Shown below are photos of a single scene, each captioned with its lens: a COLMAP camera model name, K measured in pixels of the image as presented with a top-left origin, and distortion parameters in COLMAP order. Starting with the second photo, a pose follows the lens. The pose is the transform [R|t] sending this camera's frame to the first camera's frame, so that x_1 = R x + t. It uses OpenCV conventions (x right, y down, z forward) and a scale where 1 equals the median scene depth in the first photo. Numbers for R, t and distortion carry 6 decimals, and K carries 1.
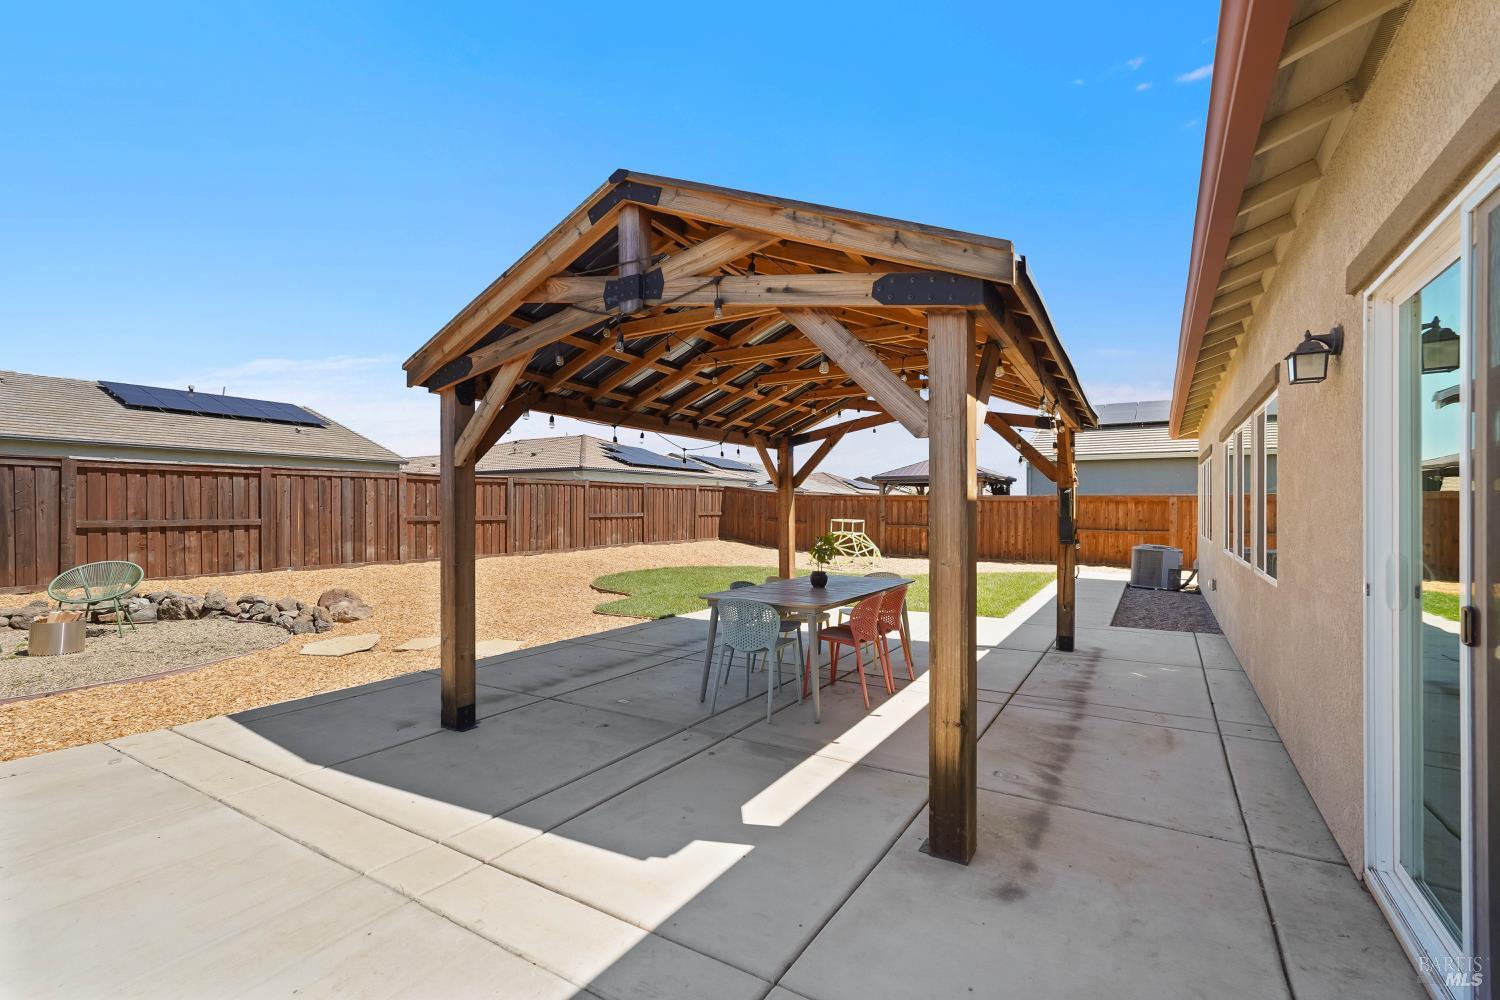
lens RADIAL K [[670.7, 0, 744.6], [0, 670.7, 505.7], [0, 0, 1]] dist [-0.014635, 0.006261]
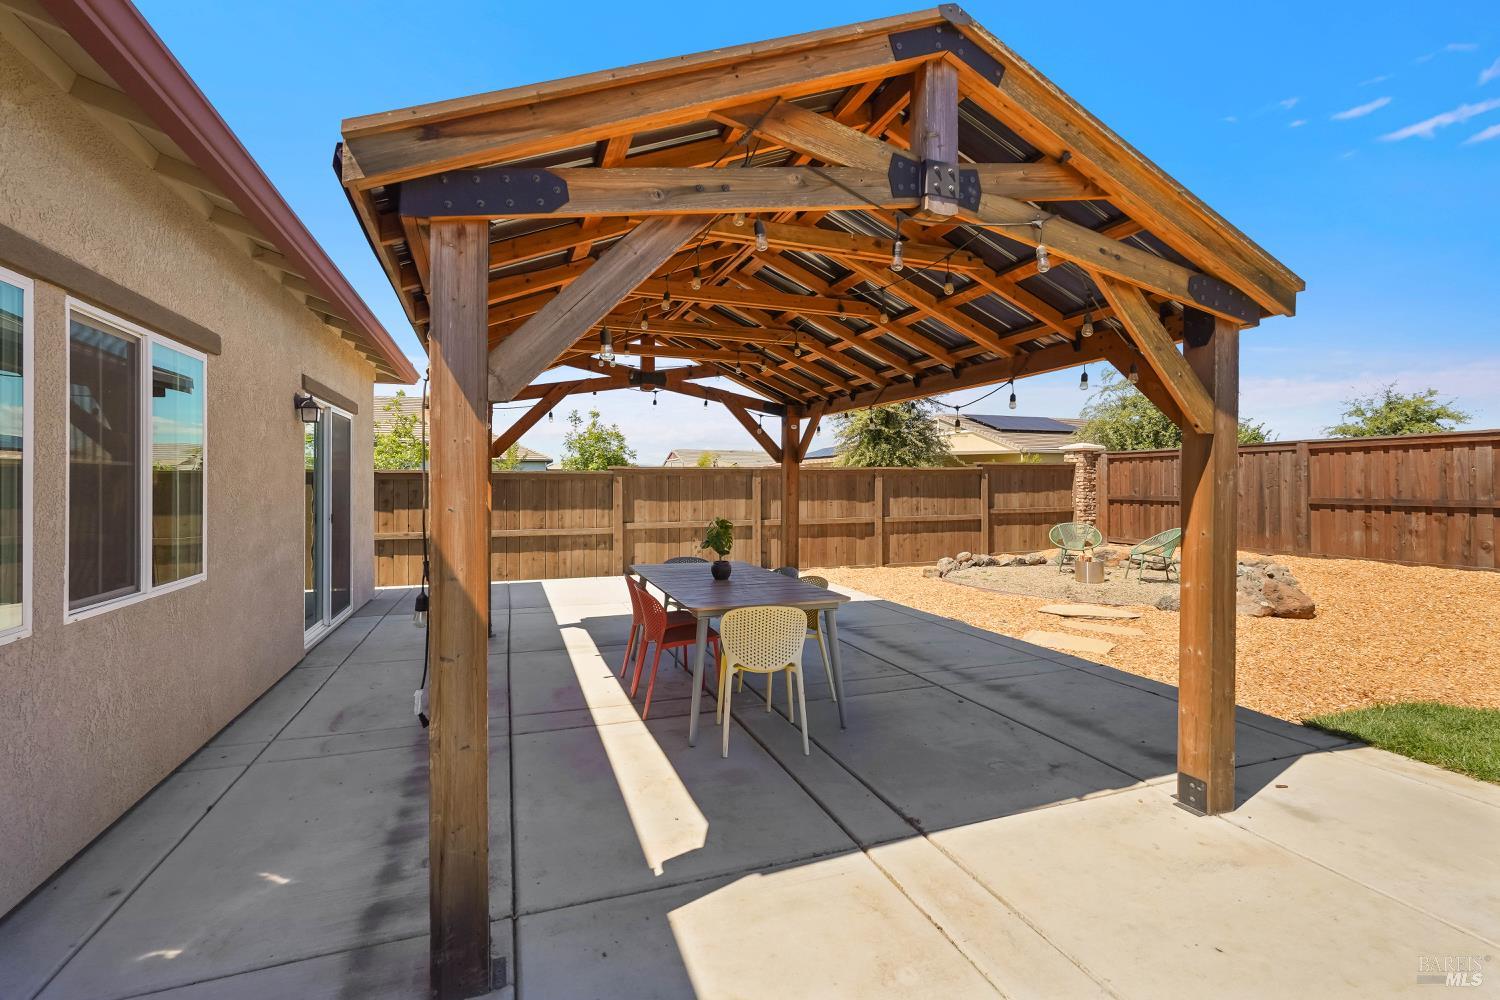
lens RADIAL K [[670.7, 0, 737.9], [0, 670.7, 487.1], [0, 0, 1]] dist [-0.014635, 0.006261]
pose [[-0.634032, 0.003719, -0.773298, 0.492595], [0.003940, 0.999991, 0.001578, 0.000380], [0.773297, -0.002046, -0.634041, 1.005859]]
